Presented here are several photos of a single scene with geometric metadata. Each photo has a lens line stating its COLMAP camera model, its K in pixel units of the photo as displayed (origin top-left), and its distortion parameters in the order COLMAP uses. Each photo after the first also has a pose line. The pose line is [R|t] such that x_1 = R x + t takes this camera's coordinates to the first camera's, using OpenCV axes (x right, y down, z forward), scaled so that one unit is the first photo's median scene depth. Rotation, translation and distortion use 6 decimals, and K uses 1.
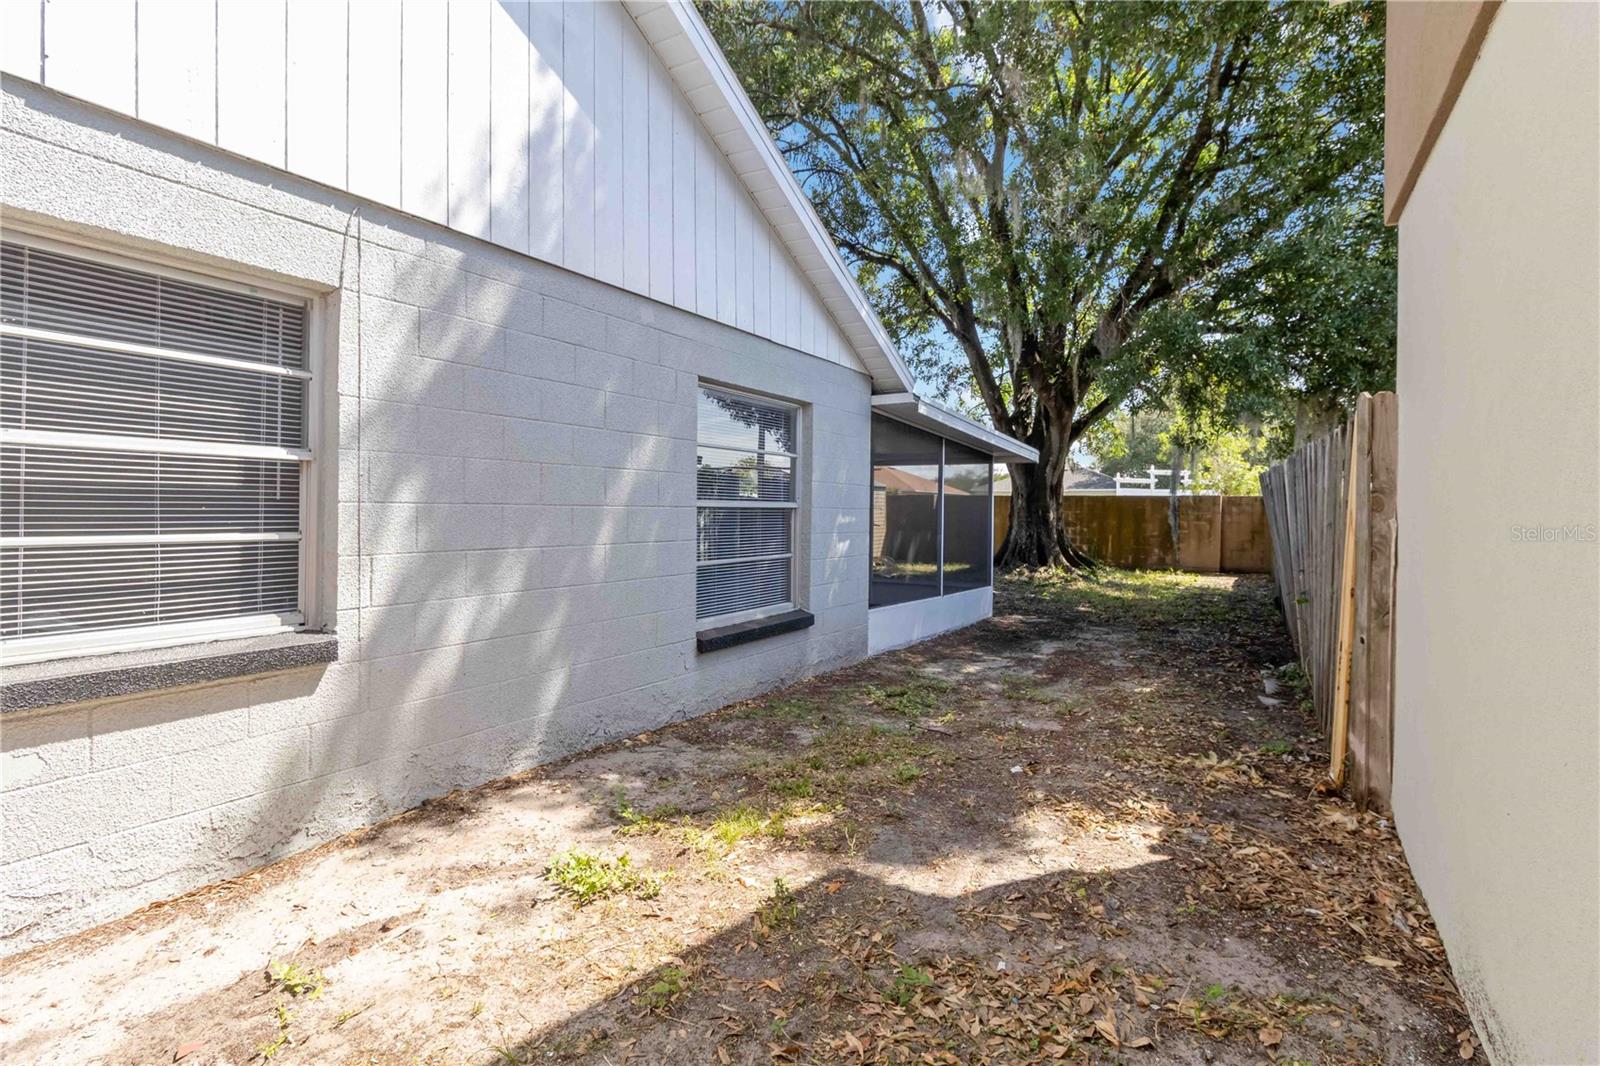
lens RADIAL K [[763.3, 0, 808.8], [0, 763.3, 522.7], [0, 0, 1]] dist [0.005633, 0.000512]
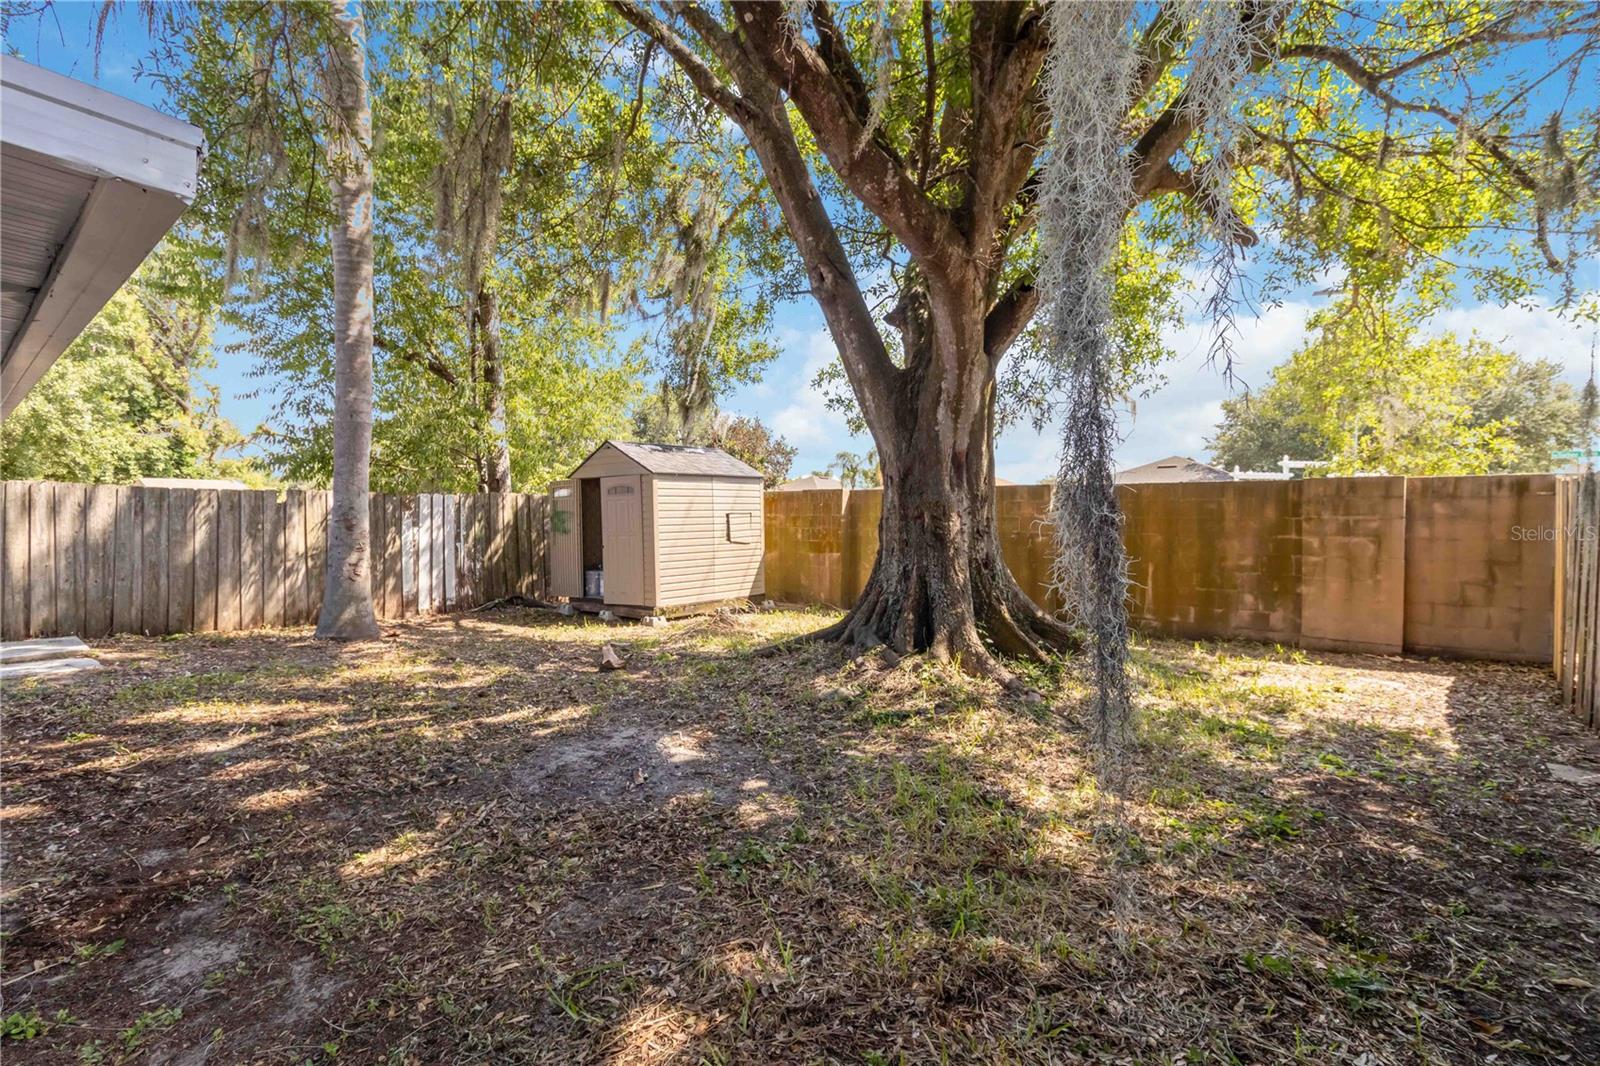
lens RADIAL K [[763.3, 0, 799.1], [0, 763.3, 525.3], [0, 0, 1]] dist [0.005633, 0.000512]
pose [[0.987697, -0.004933, -0.156304, 1.320705], [0.003842, 0.999966, -0.007276, -0.031038], [0.156335, 0.006586, 0.987682, 2.551217]]
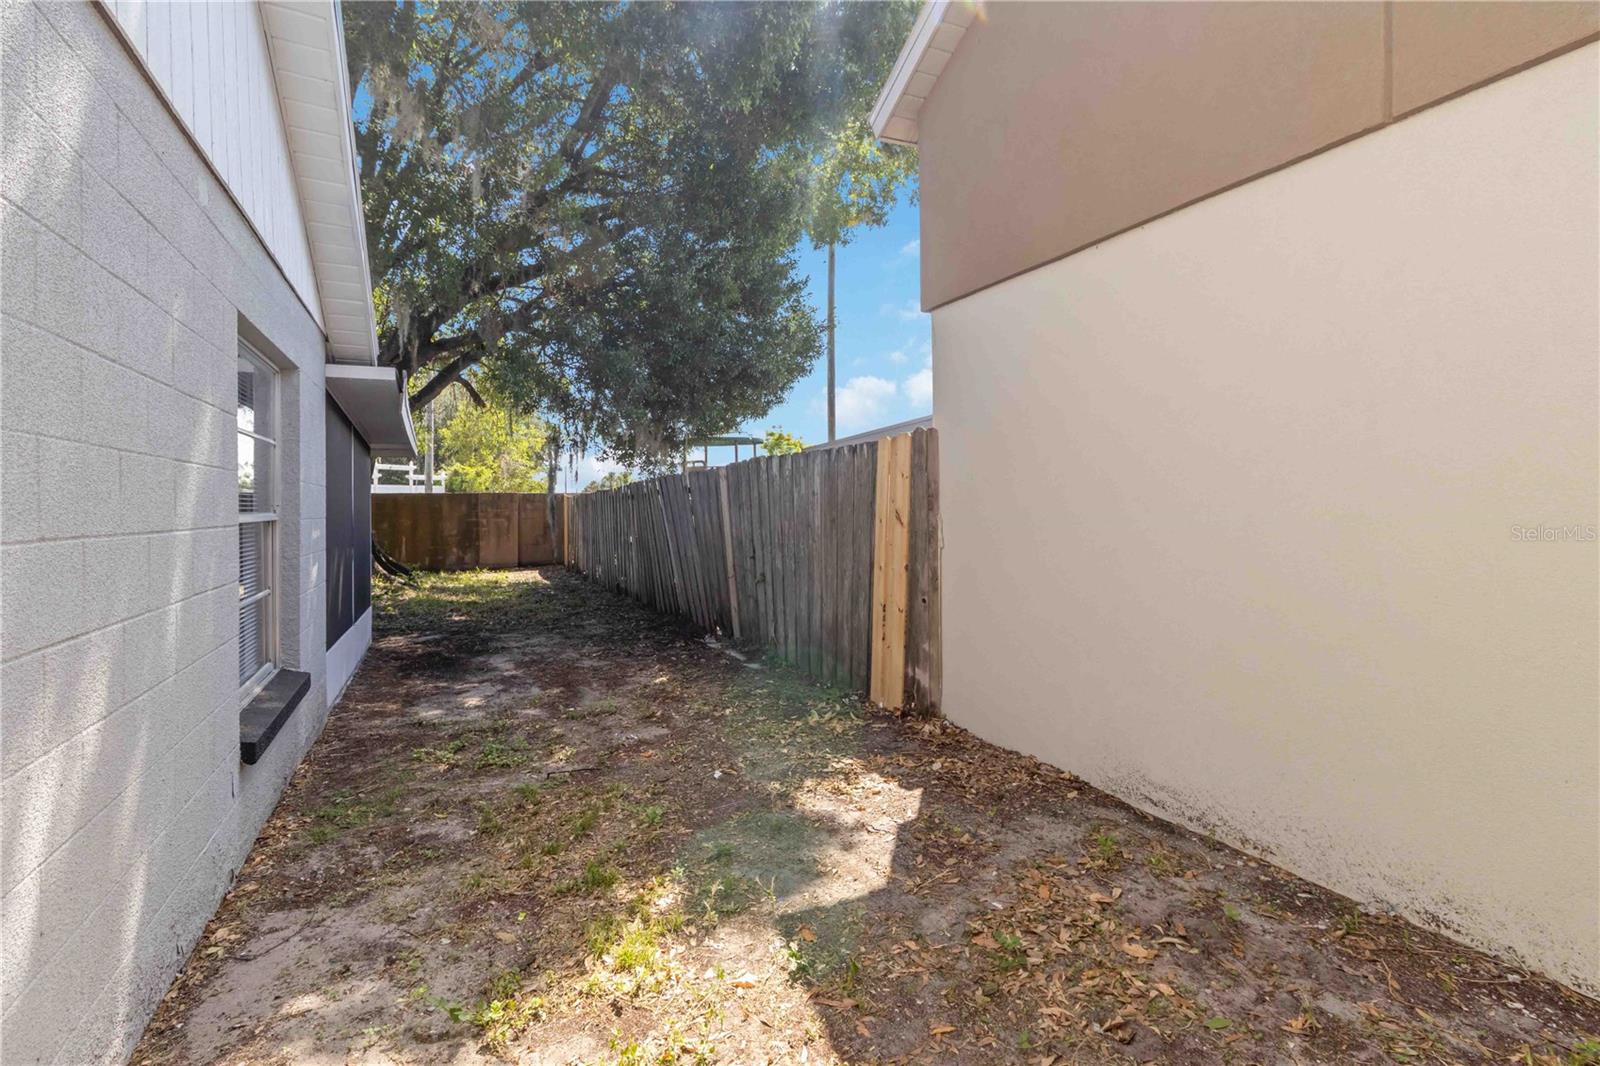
lens RADIAL K [[763.3, 0, 853.8], [0, 763.3, 504.4], [0, 0, 1]] dist [0.005633, 0.000512]
pose [[0.522587, -0.014765, 0.852458, -0.524679], [0.029853, 0.999554, -0.000988, -0.026868], [-0.852063, 0.025965, 0.522795, 0.339567]]
